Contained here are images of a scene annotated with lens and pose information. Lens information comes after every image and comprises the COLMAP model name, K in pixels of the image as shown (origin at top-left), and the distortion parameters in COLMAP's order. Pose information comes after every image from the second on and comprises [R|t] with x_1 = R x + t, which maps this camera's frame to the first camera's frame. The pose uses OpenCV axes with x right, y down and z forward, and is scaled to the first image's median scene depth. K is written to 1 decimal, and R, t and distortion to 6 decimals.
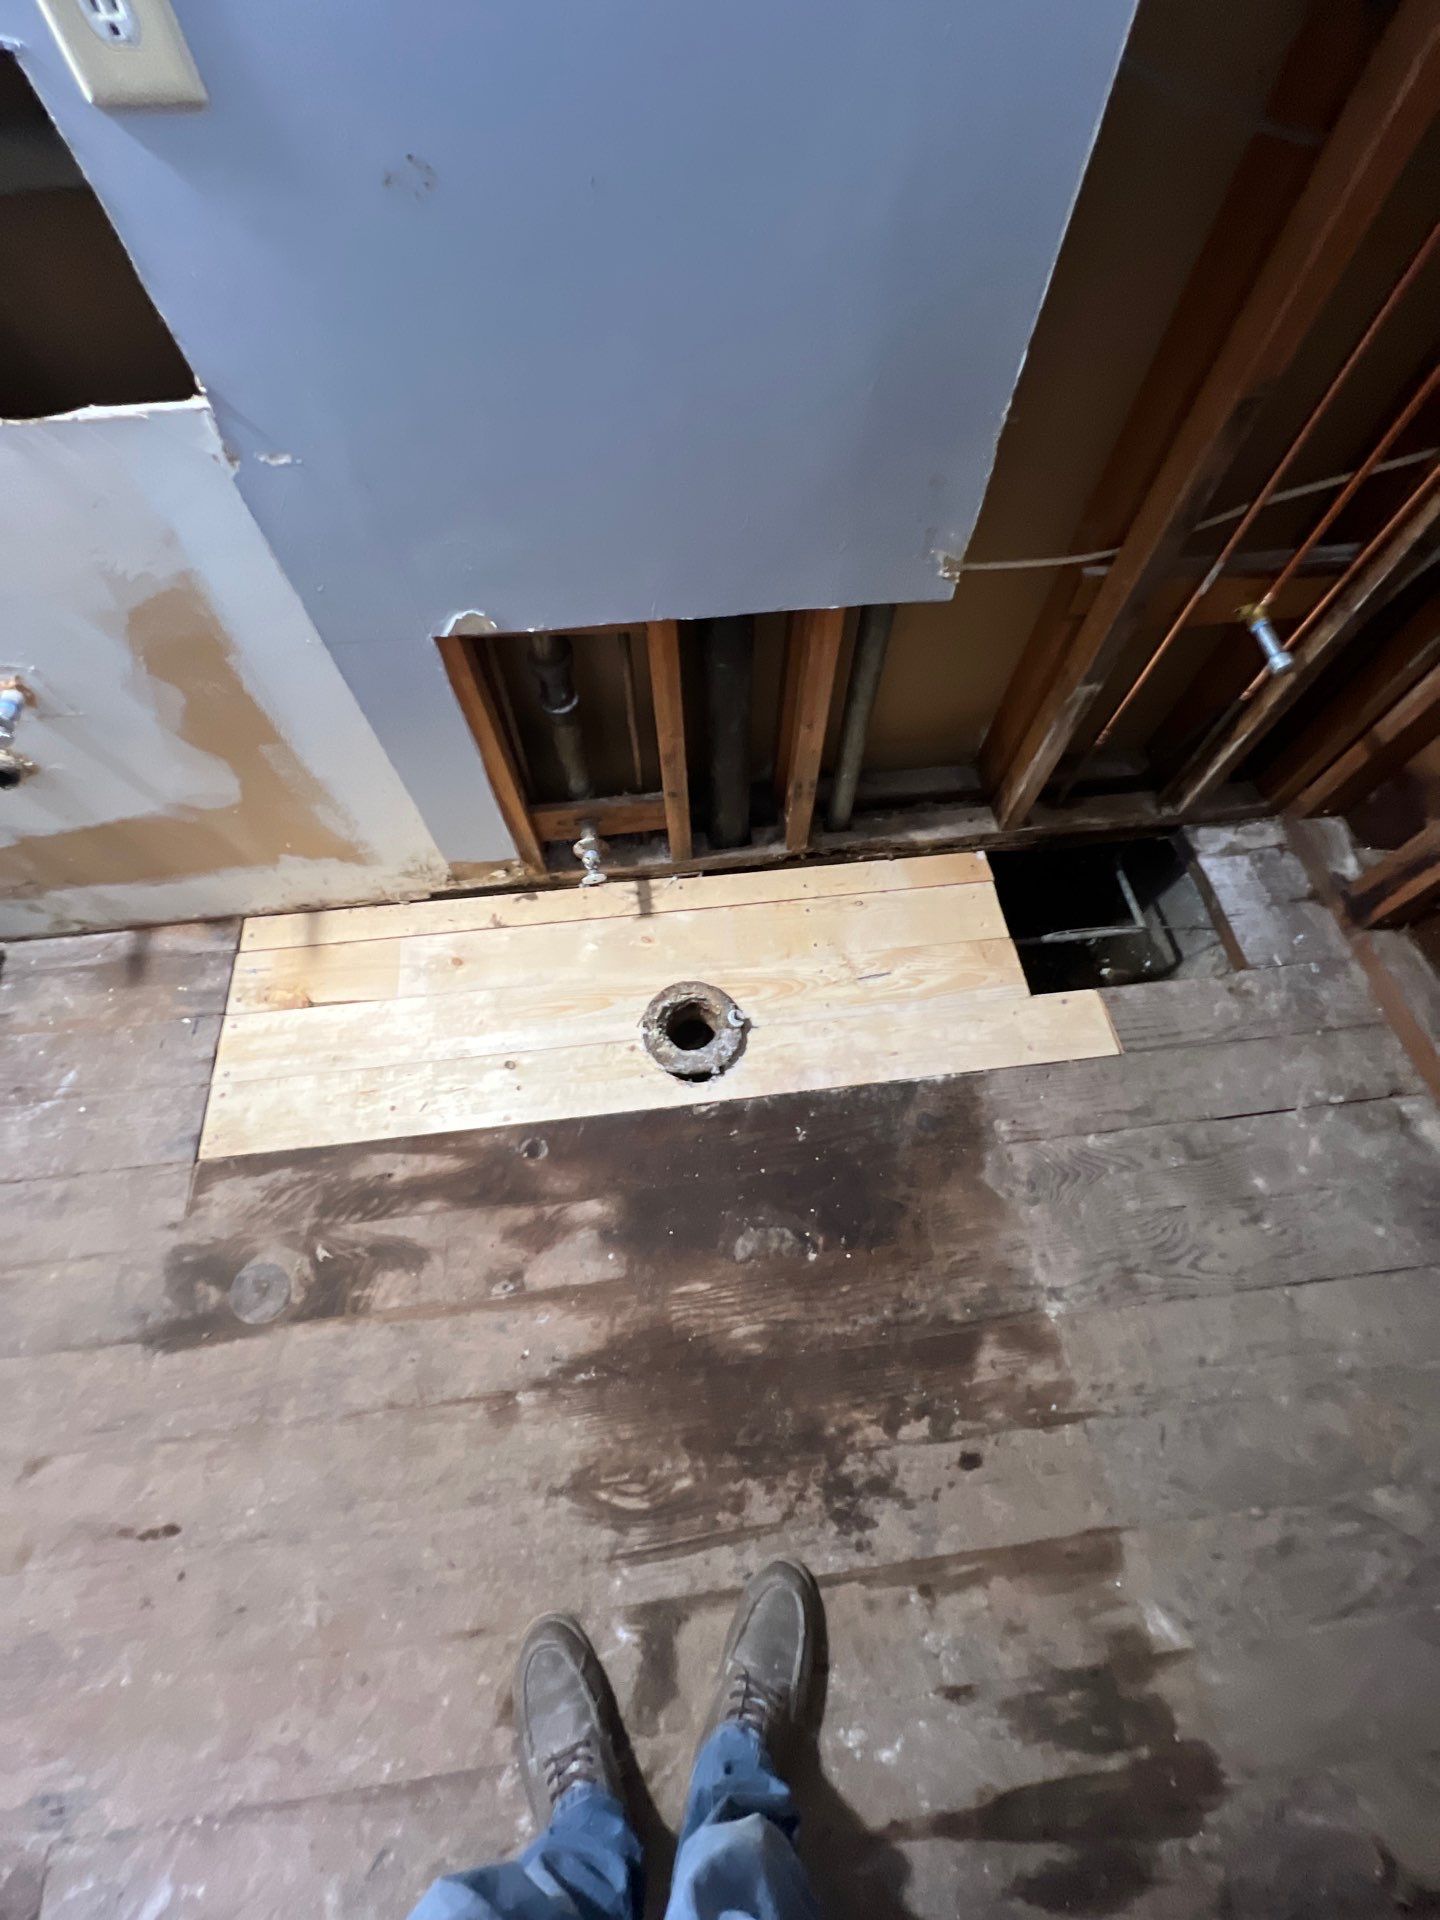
lens RADIAL K [[767.2, 0, 730.8], [0, 767.2, 953.5], [0, 0, 1]] dist [-0.005375, 0.001168]
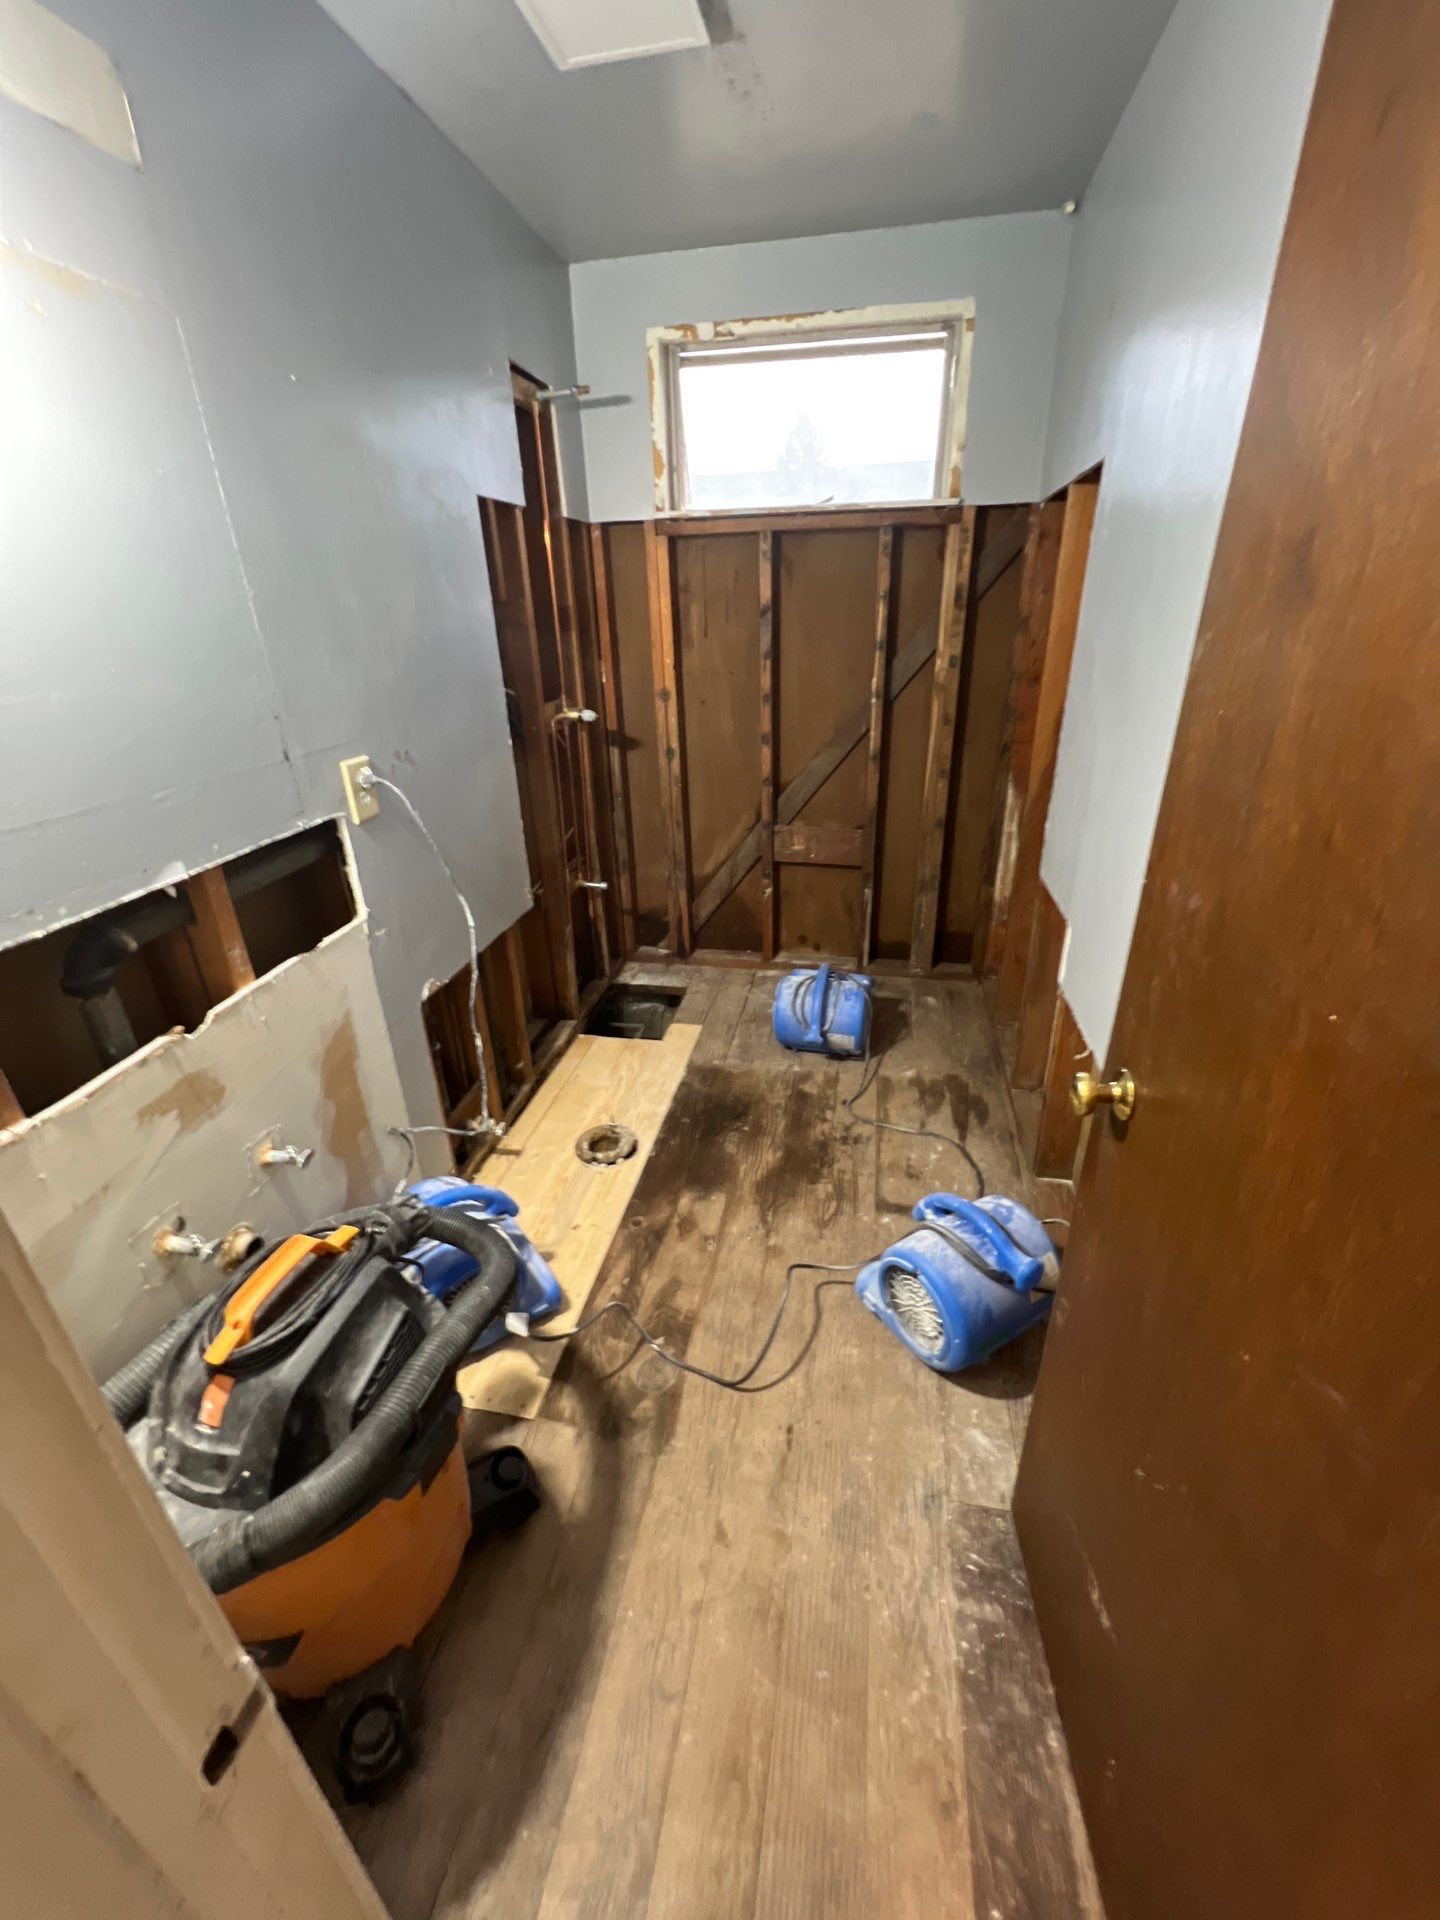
lens RADIAL K [[768.9, 0, 725.9], [0, 768.9, 952.4], [0, 0, 1]] dist [0.003918, 0.000715]
pose [[0.302580, -0.410795, 0.860054, -1.210286], [0.861299, 0.504283, -0.062153, 0.209967], [-0.408179, 0.759569, 0.506404, -0.273336]]
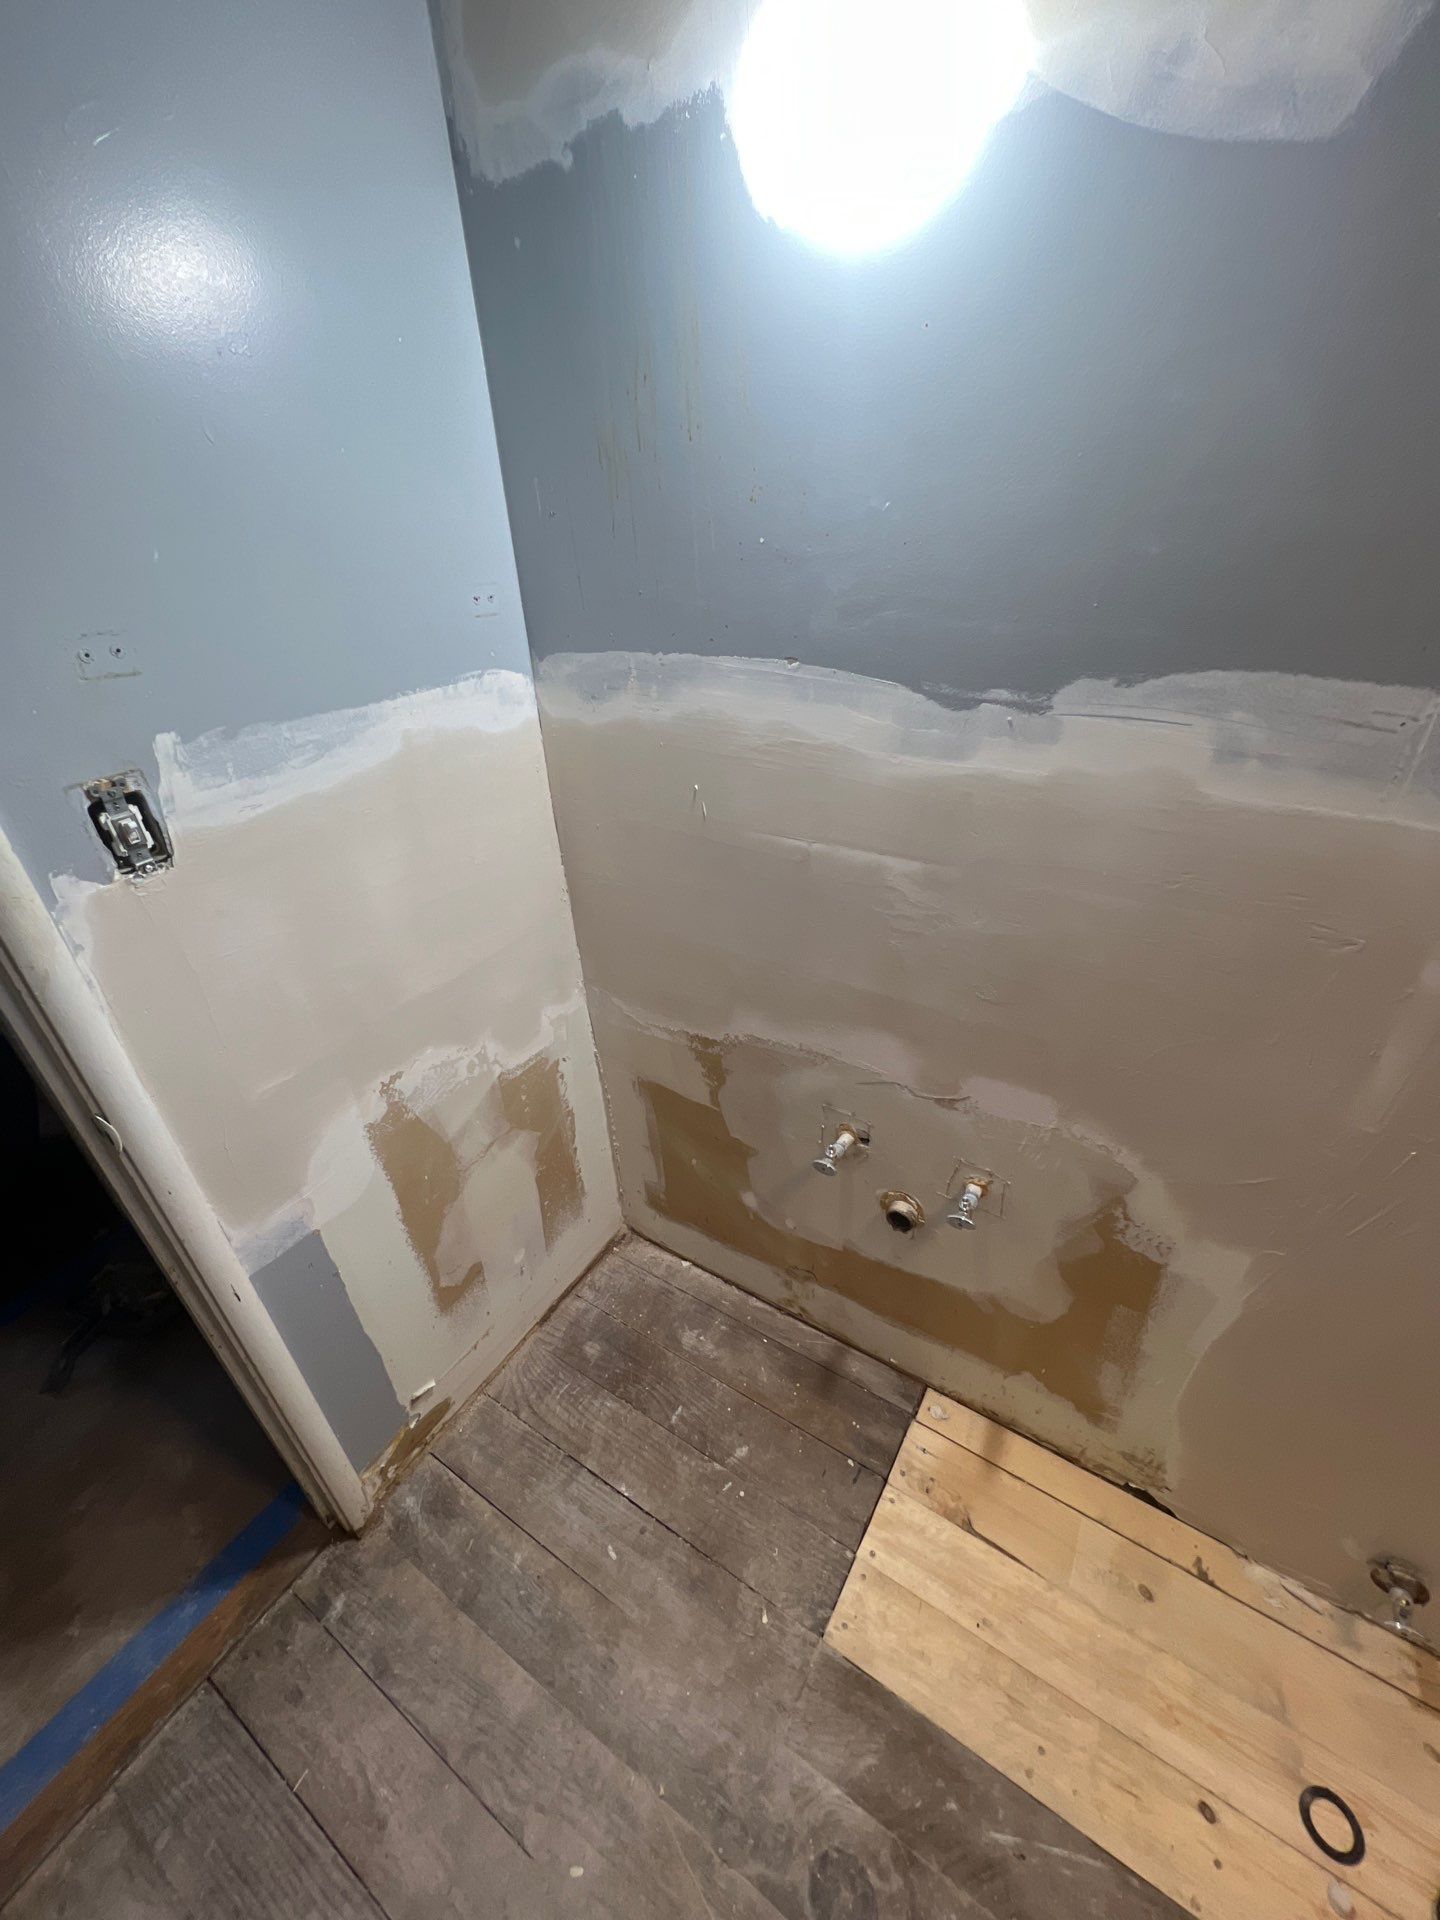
lens RADIAL K [[767.2, 0, 727.0], [0, 767.2, 953.2], [0, 0, 1]] dist [-0.005375, 0.001168]
pose [[0.775112, 0.282771, -0.565015, -0.446221], [-0.537765, 0.764702, -0.355020, 0.019303], [0.331679, 0.579026, 0.744794, -0.196075]]
